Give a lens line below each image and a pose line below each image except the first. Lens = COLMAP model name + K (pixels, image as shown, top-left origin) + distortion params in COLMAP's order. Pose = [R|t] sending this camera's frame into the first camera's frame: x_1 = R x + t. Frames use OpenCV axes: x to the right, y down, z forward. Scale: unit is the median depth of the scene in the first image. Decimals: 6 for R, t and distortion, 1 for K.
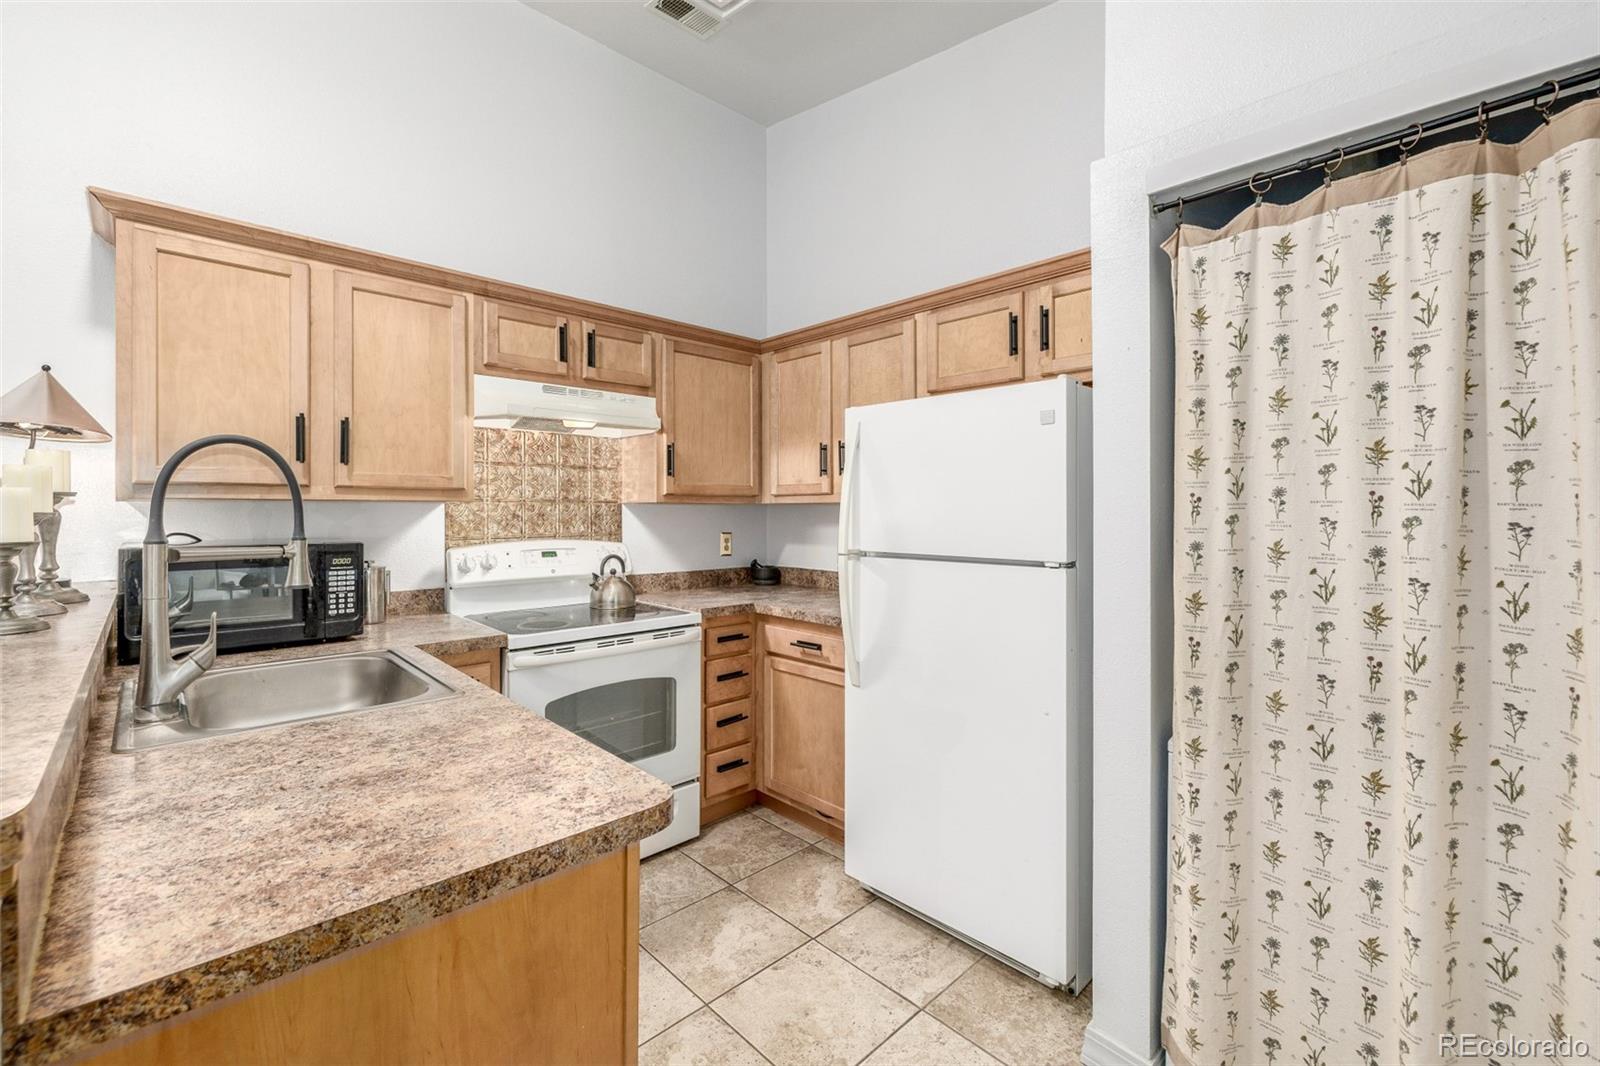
lens RADIAL K [[674.7, 0, 785.0], [0, 674.7, 511.2], [0, 0, 1]] dist [-0.000697, -0.000719]
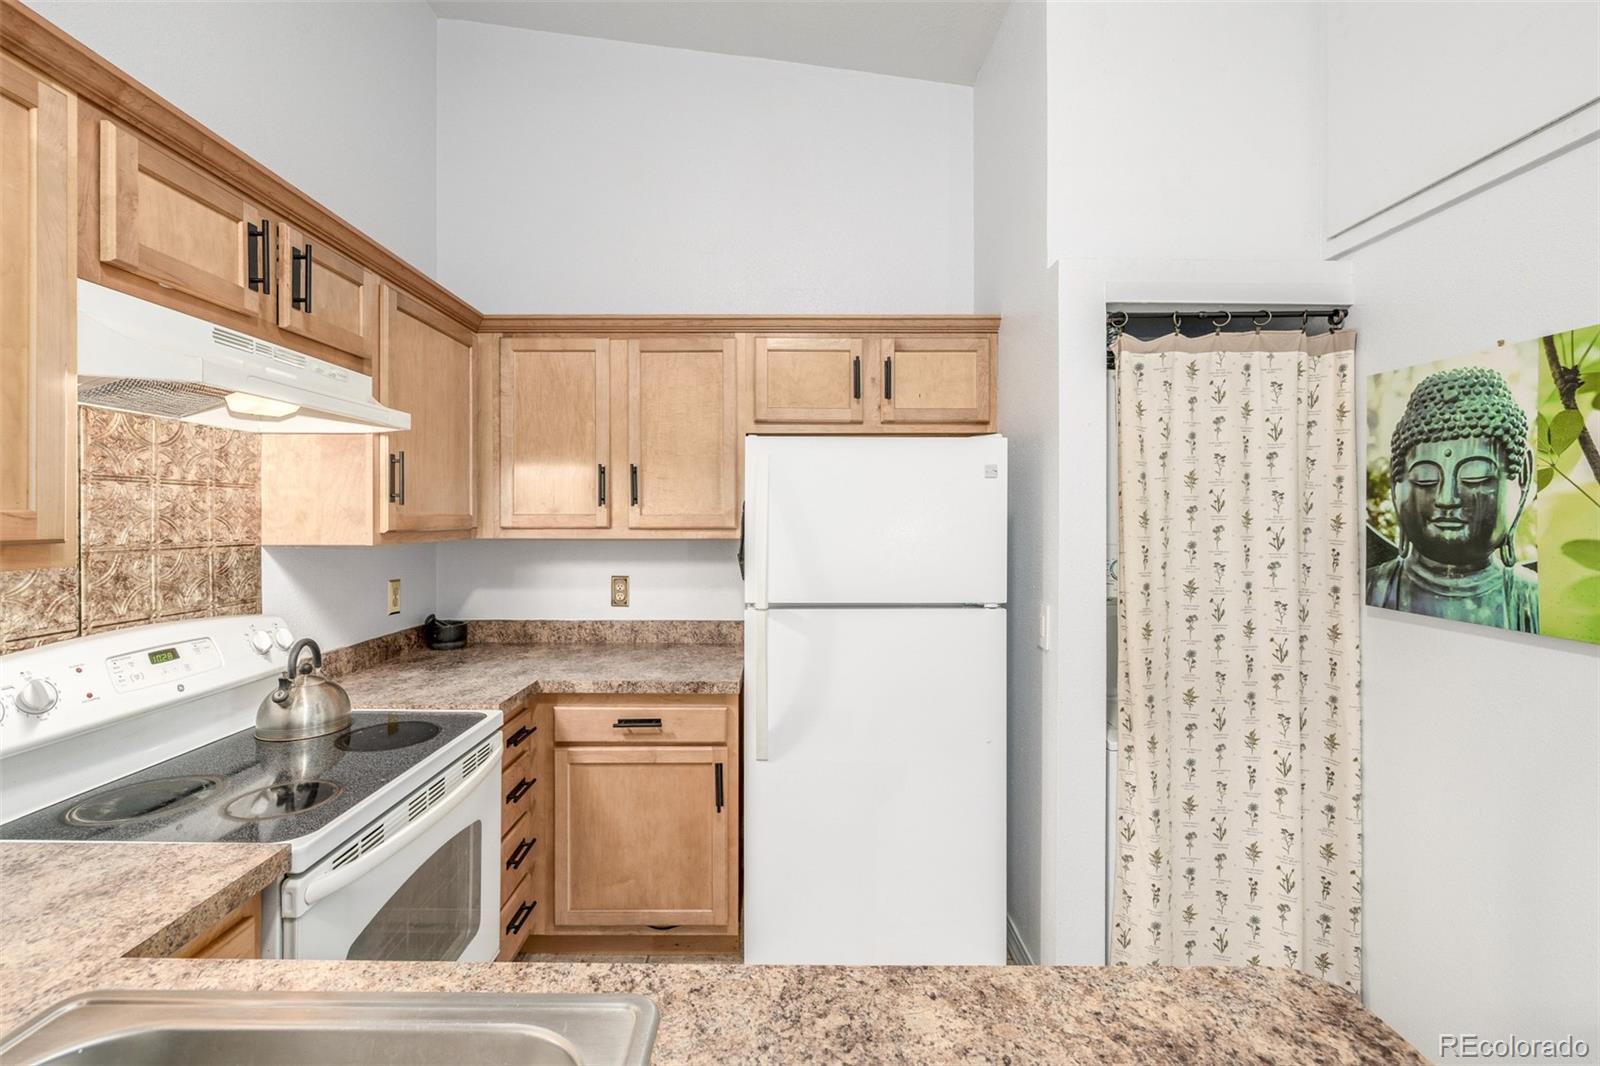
lens RADIAL K [[674.7, 0, 783.8], [0, 674.7, 512.5], [0, 0, 1]] dist [-0.000697, -0.000719]
pose [[0.681774, 0.004801, 0.731547, -0.466032], [0.000479, 0.999975, -0.007008, -0.046707], [-0.731563, 0.005128, 0.681755, 0.363096]]
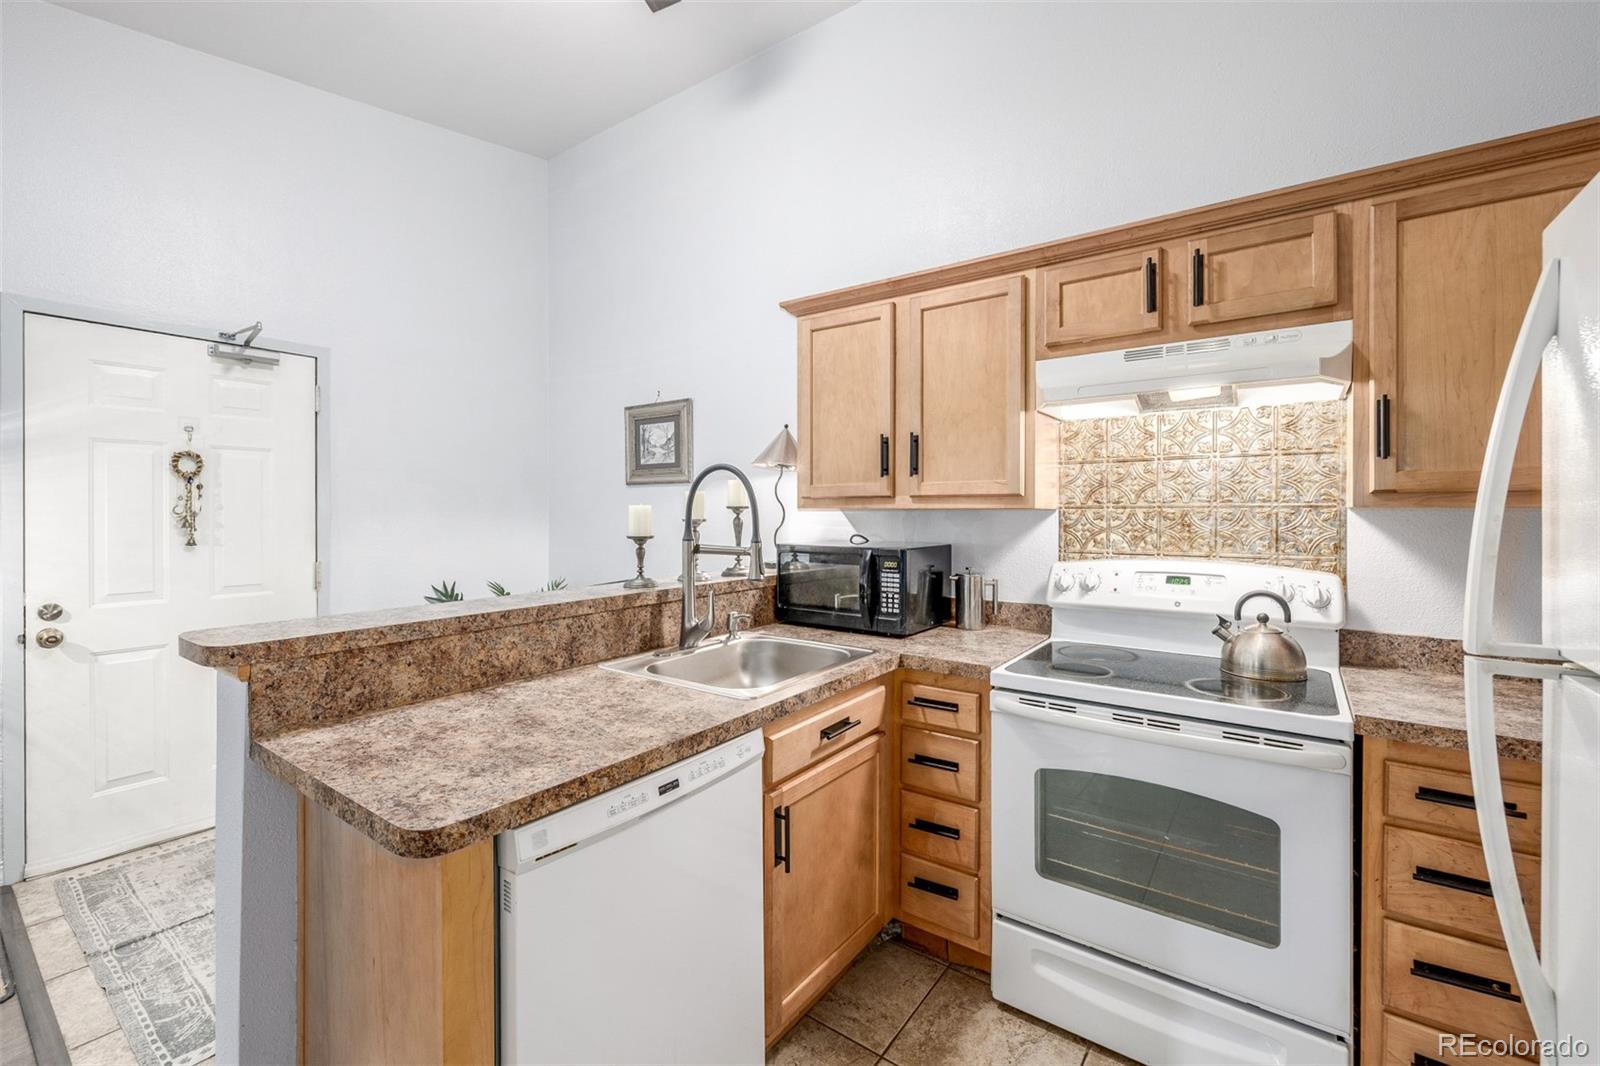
lens RADIAL K [[674.7, 0, 785.3], [0, 674.7, 515.0], [0, 0, 1]] dist [-0.000697, -0.000719]
pose [[0.180606, 0.000058, -0.983556, 0.327304], [-0.004323, 0.999990, -0.000734, -0.004266], [0.983546, 0.004385, 0.180604, 0.525751]]
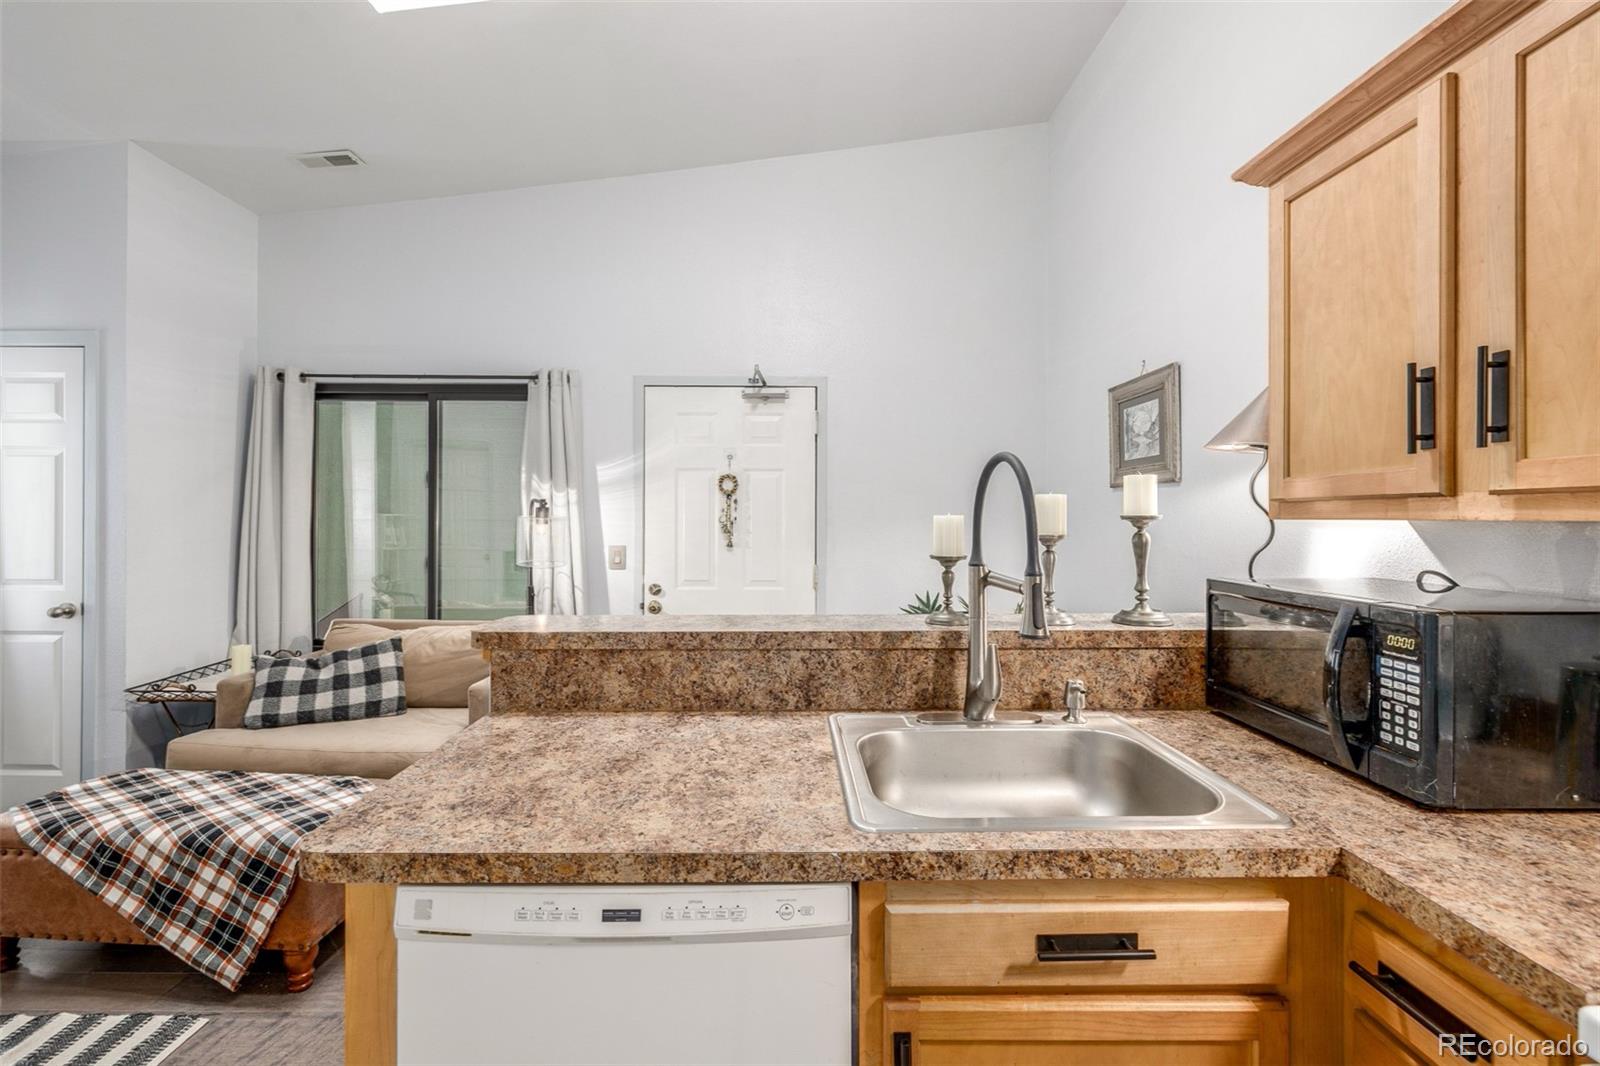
lens RADIAL K [[674.7, 0, 785.8], [0, 674.7, 521.0], [0, 0, 1]] dist [-0.000697, -0.000719]
pose [[-0.678921, -0.004887, -0.734195, 0.022358], [-0.010297, 0.999943, 0.002866, -0.011469], [0.734139, 0.009505, -0.678933, 0.834156]]
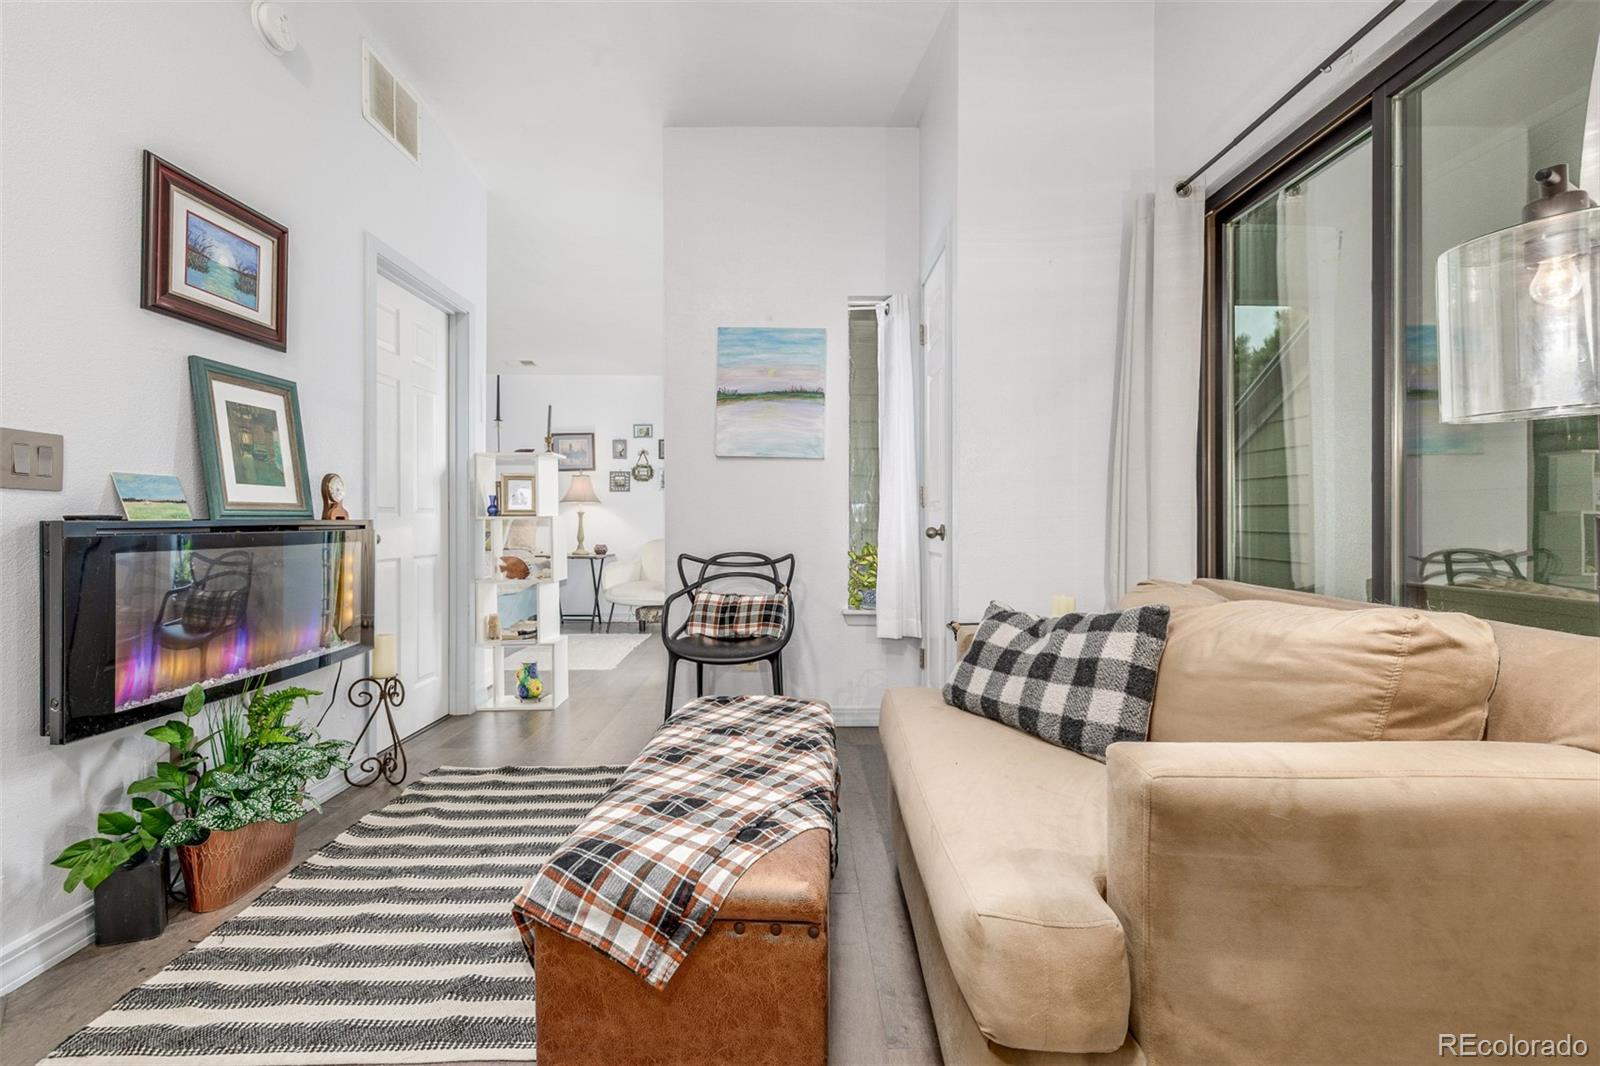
lens RADIAL K [[674.7, 0, 802.8], [0, 674.7, 524.1], [0, 0, 1]] dist [-0.000697, -0.000719]
pose [[-0.741845, -0.006670, 0.670538, -0.573442], [-0.003280, 0.999975, 0.006318, 0.139799], [-0.670564, 0.002487, -0.741848, 0.109119]]
